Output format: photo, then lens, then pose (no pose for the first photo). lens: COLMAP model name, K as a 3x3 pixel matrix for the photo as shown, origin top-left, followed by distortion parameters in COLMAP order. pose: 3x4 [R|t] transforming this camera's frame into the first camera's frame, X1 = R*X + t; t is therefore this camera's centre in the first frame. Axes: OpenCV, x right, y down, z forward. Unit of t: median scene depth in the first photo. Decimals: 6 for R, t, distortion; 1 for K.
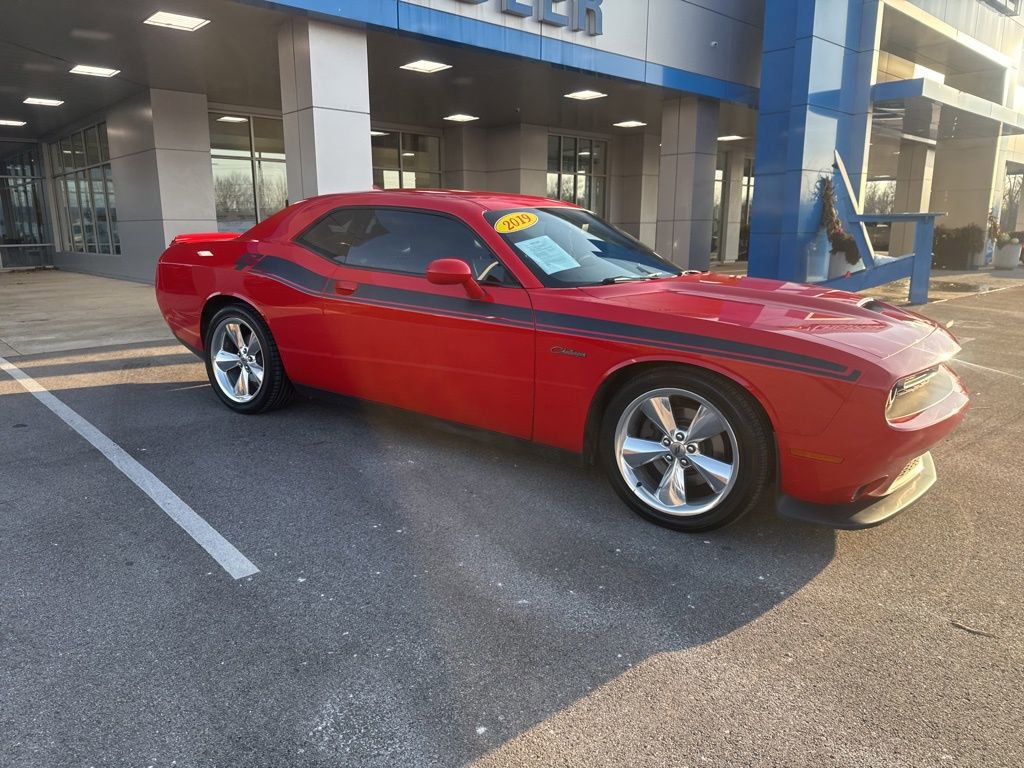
lens RADIAL K [[720.5, 0, 505.4], [0, 720.5, 387.8], [0, 0, 1]] dist [0.027852, -0.034682]
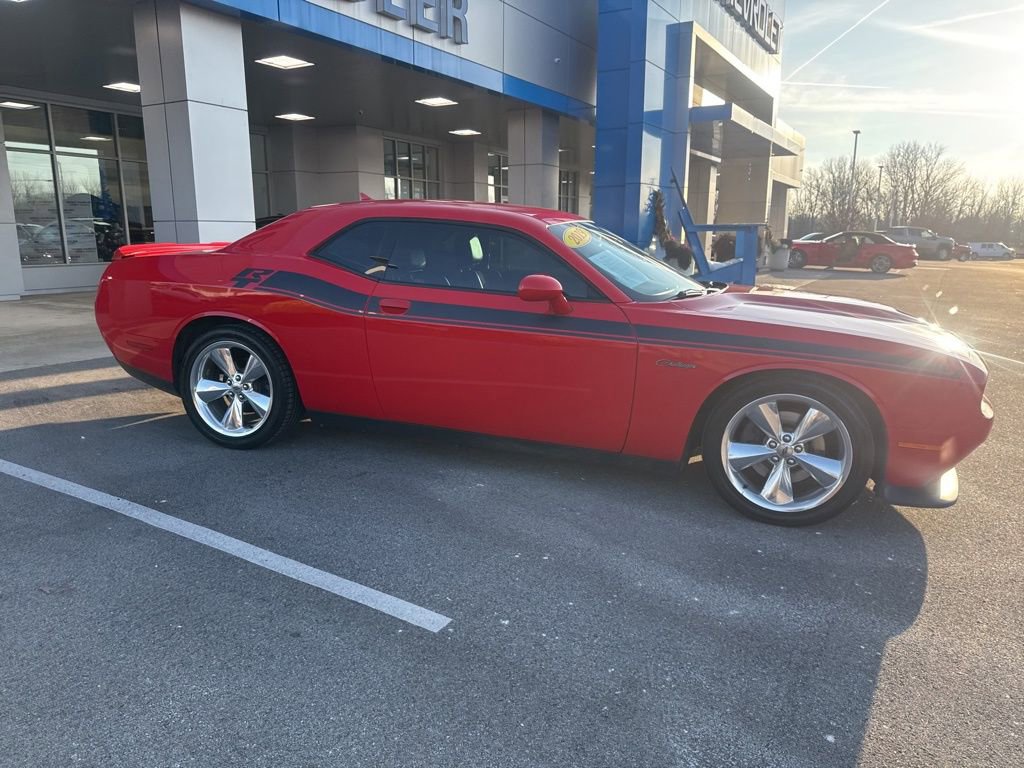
lens RADIAL K [[720.5, 0, 512.9], [0, 720.5, 388.1], [0, 0, 1]] dist [0.027852, -0.034682]
pose [[0.954554, -0.057213, 0.292496, -0.349021], [0.058500, 0.998278, 0.004352, -0.027255], [-0.292241, 0.012957, 0.956257, 0.064757]]
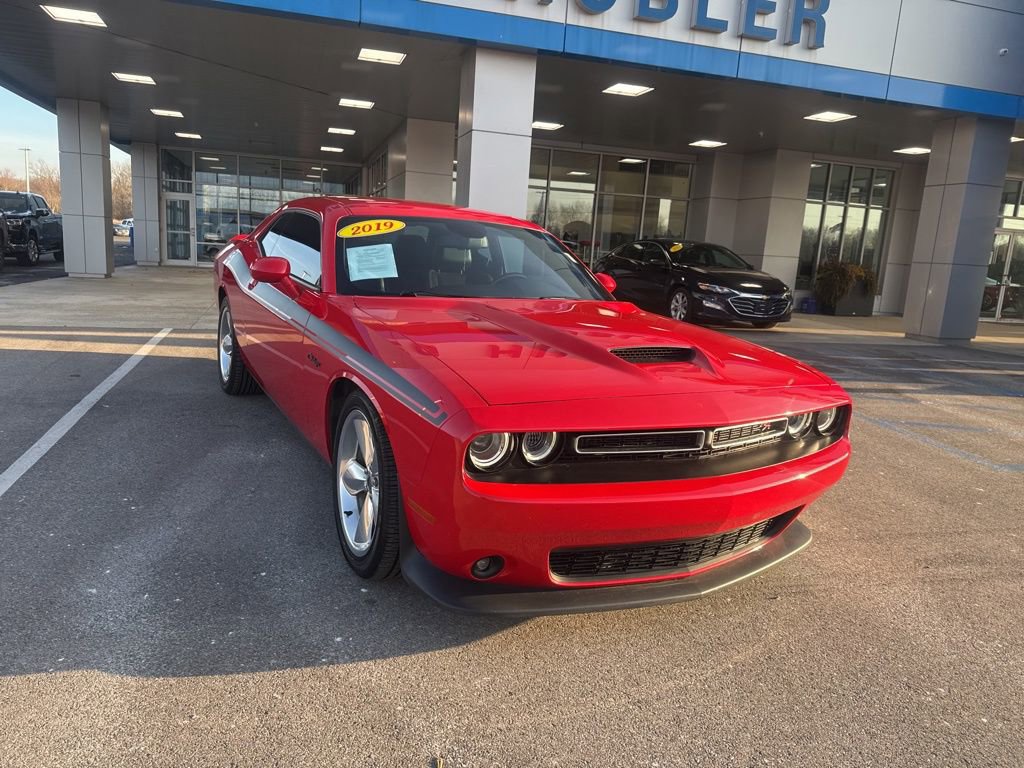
lens RADIAL K [[720.5, 0, 506.8], [0, 720.5, 386.0], [0, 0, 1]] dist [0.027852, -0.034682]
pose [[0.898662, 0.136314, -0.416924, 0.573257], [-0.153627, 0.988096, -0.008077, -0.038135], [0.410860, 0.071310, 0.908905, 0.192128]]
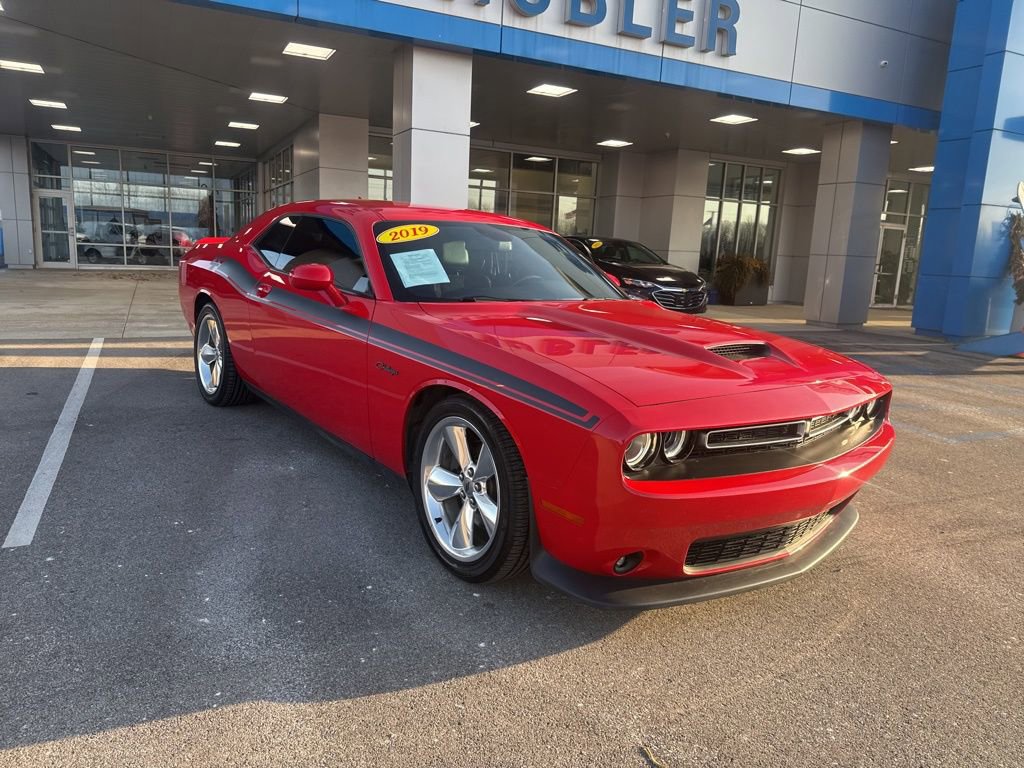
lens RADIAL K [[720.5, 0, 504.9], [0, 720.5, 380.2], [0, 0, 1]] dist [0.027852, -0.034682]
pose [[0.956819, 0.097657, -0.273788, 0.395274], [-0.109907, 0.993497, -0.029727, -0.019151], [0.269104, 0.058535, 0.961331, 0.109193]]
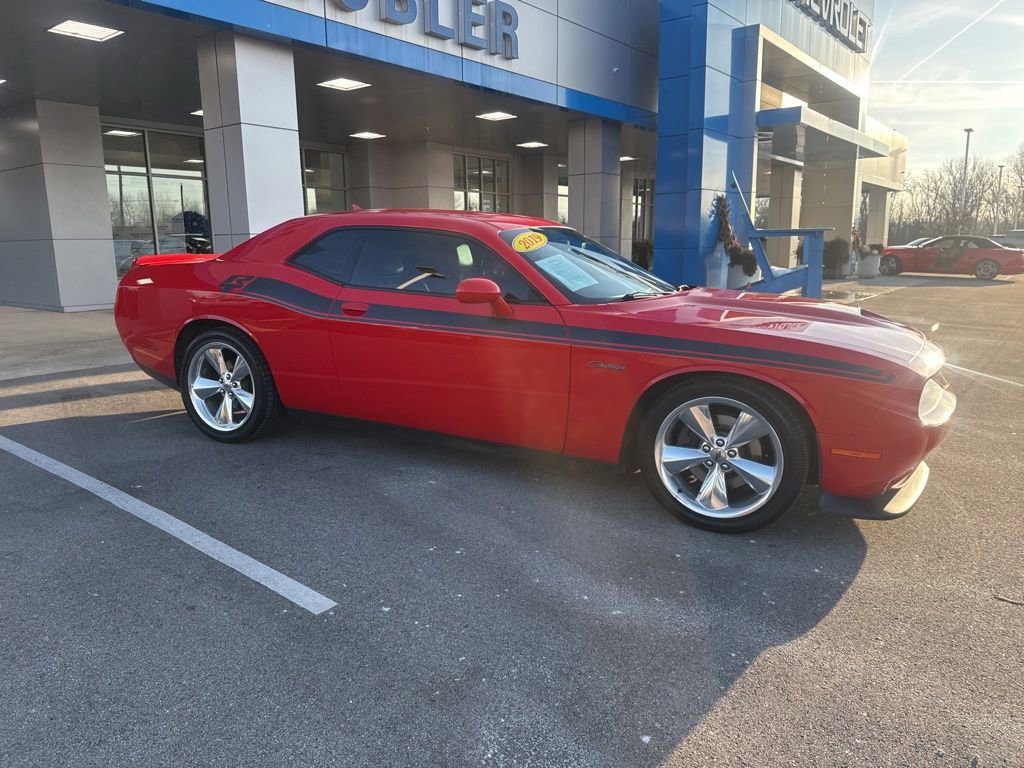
lens RADIAL K [[720.5, 0, 503.3], [0, 720.5, 378.3], [0, 0, 1]] dist [0.027852, -0.034682]
pose [[0.987218, -0.037047, 0.155010, -0.175221], [0.042231, 0.998649, -0.030281, -0.005752], [-0.153679, 0.036440, 0.987449, 0.002480]]
